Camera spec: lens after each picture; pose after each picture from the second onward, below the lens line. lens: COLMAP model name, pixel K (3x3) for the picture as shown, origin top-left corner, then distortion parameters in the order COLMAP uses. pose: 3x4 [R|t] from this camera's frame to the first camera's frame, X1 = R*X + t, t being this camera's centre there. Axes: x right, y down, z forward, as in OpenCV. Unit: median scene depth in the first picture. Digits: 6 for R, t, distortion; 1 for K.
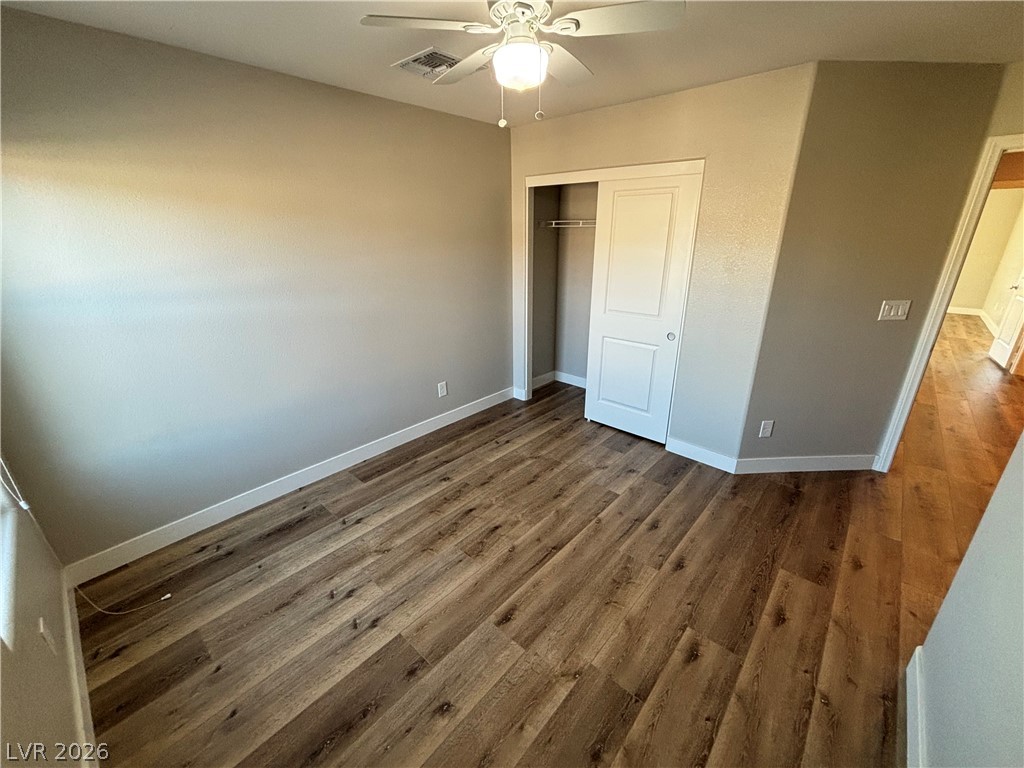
lens RADIAL K [[417.1, 0, 512.4], [0, 417.1, 382.3], [0, 0, 1]] dist [0.002057, 0.000284]
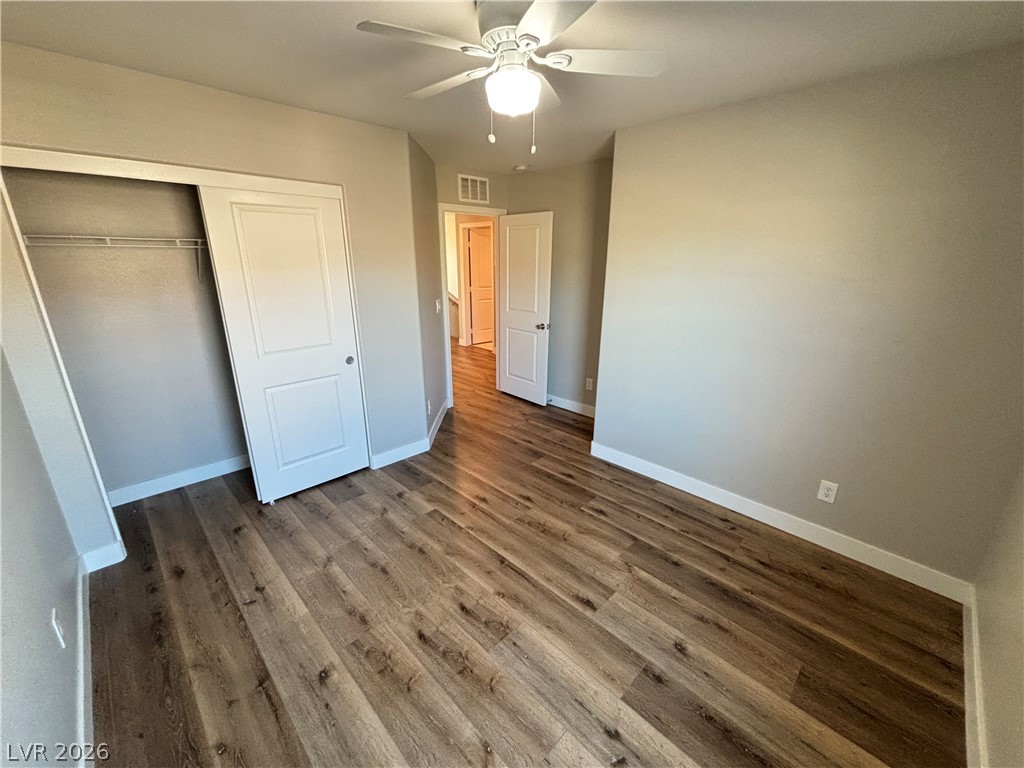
lens RADIAL K [[417.1, 0, 512.4], [0, 417.1, 382.3], [0, 0, 1]] dist [0.002057, 0.000284]
pose [[0.056410, -0.291979, 0.954760, -0.691723], [0.340120, 0.904703, 0.256576, -0.233667], [-0.938689, 0.310259, 0.150342, 0.646363]]
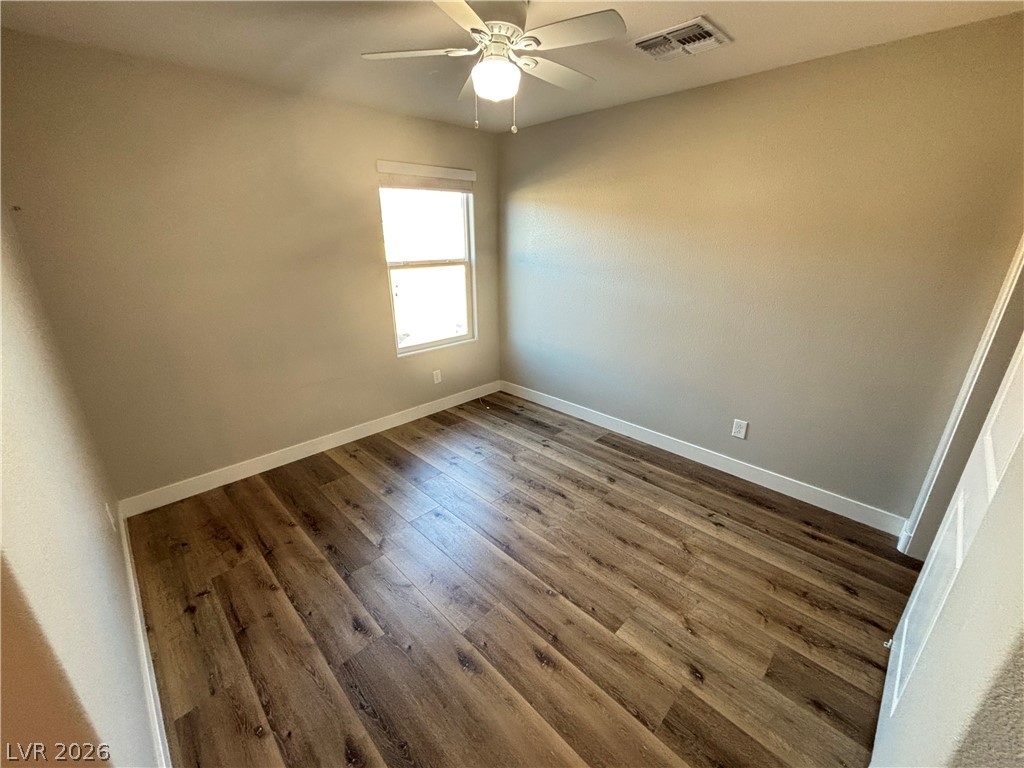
lens RADIAL K [[417.1, 0, 512.4], [0, 417.1, 382.3], [0, 0, 1]] dist [0.002057, 0.000284]
pose [[-0.055861, 0.344553, -0.937103, 0.833653], [-0.347331, 0.873241, 0.341777, -0.268055], [0.936077, 0.344577, 0.070894, 0.755237]]
